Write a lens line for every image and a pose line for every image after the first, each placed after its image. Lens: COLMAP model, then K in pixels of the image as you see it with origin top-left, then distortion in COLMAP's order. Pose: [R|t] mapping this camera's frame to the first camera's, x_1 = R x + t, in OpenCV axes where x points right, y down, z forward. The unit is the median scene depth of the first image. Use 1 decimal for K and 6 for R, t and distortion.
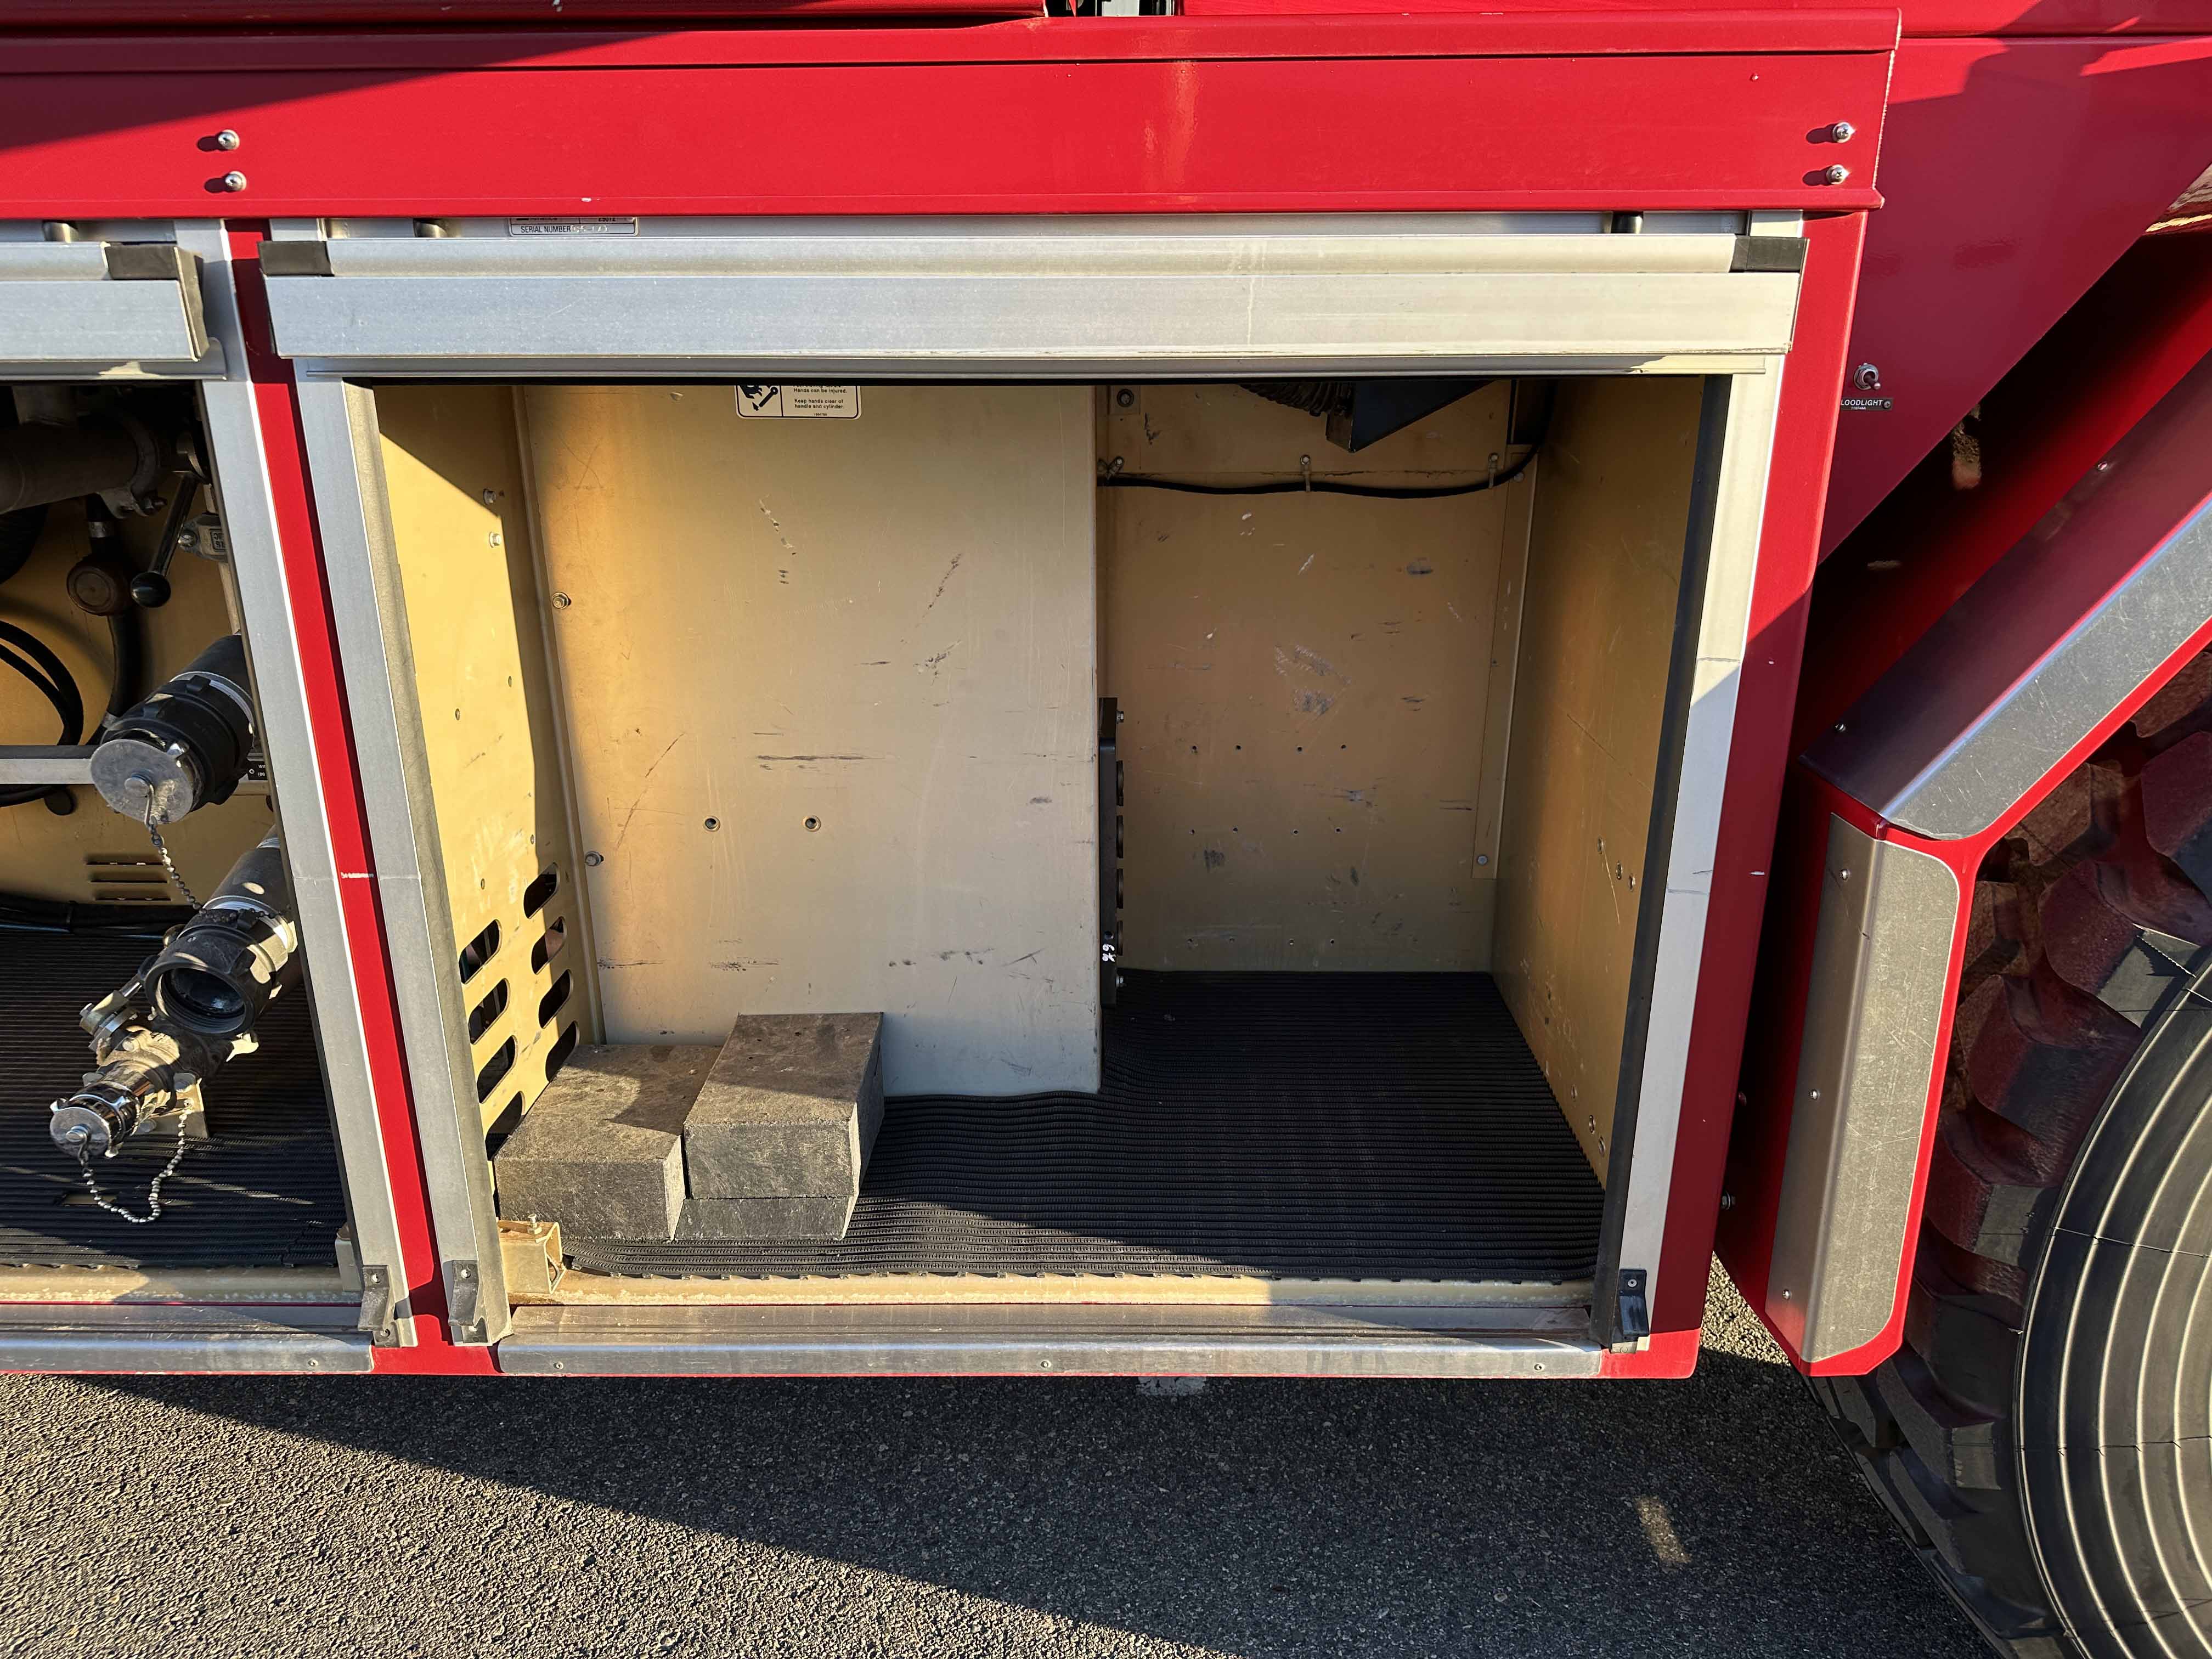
lens RADIAL K [[1581.3, 0, 1106.0], [0, 1581.3, 829.5], [0, 0, 1]] dist [0.043087, -0.082652]
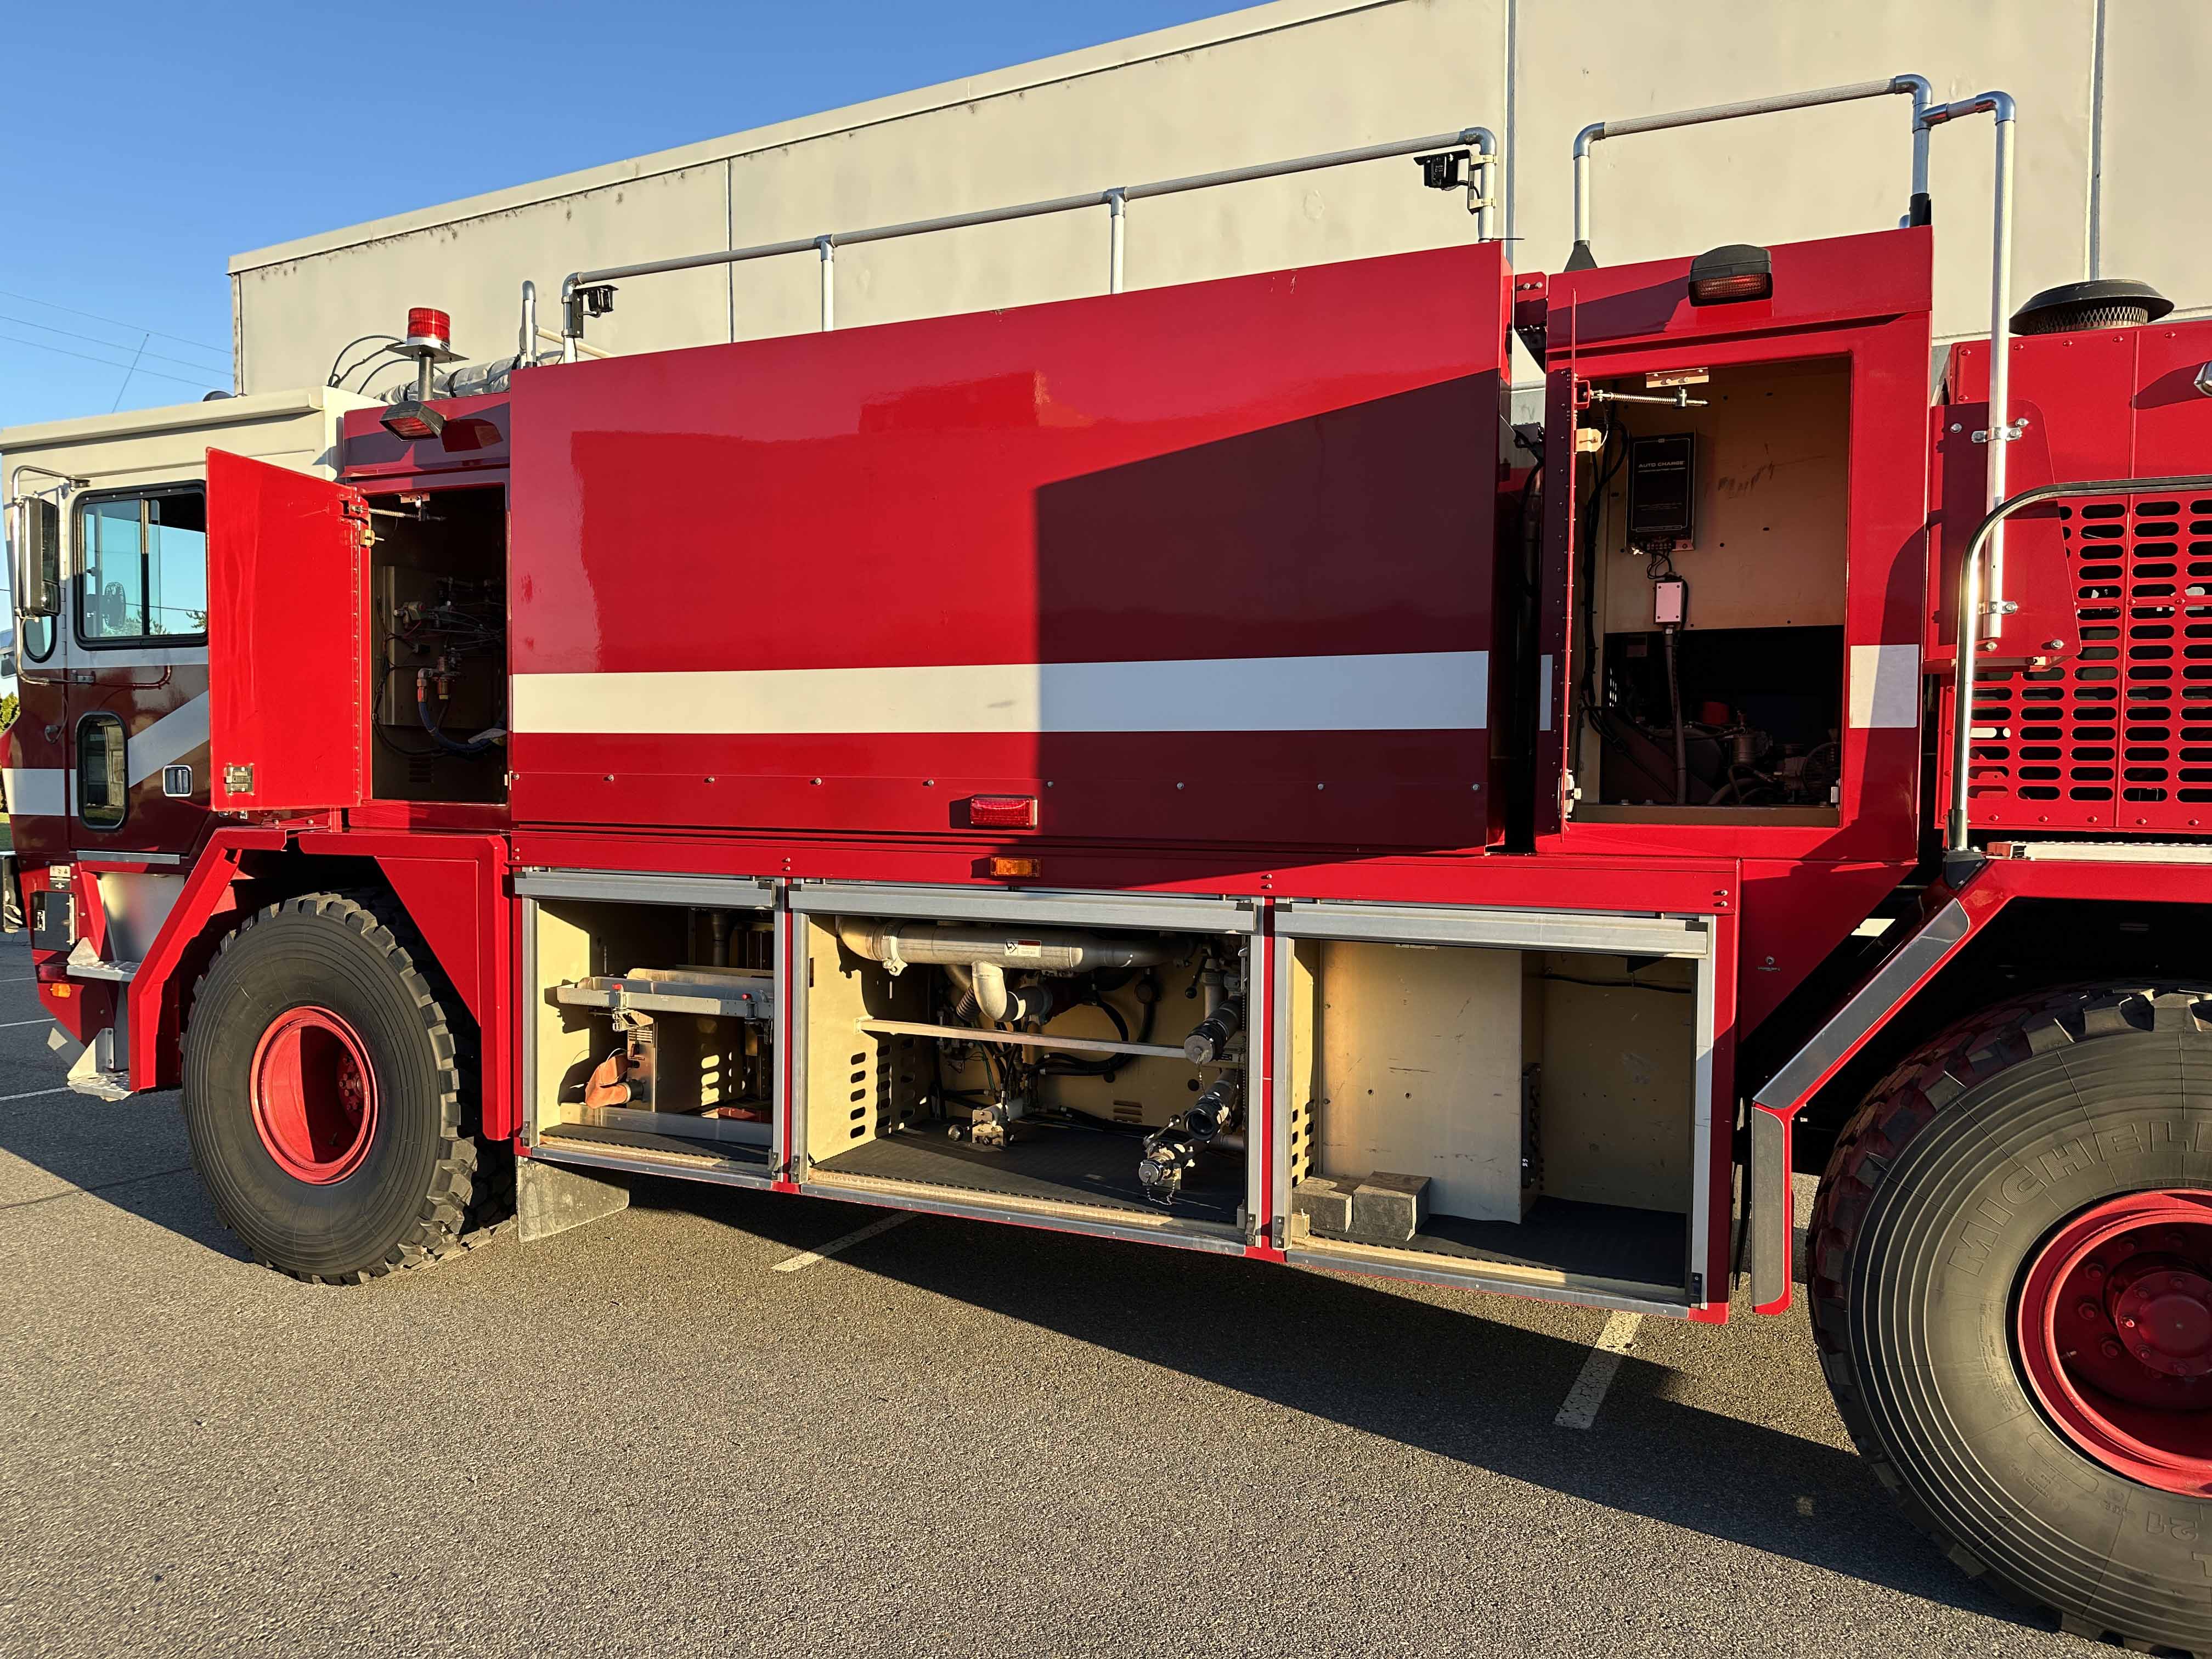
lens RADIAL K [[1628.4, 0, 1013.7], [0, 1628.4, 860.3], [0, 0, 1]] dist [0.012298, 0.000404]
pose [[0.898059, 0.030083, -0.438844, 0.480411], [-0.157009, 0.953863, -0.255918, 0.493643], [0.410898, 0.298732, 0.861349, -2.075771]]
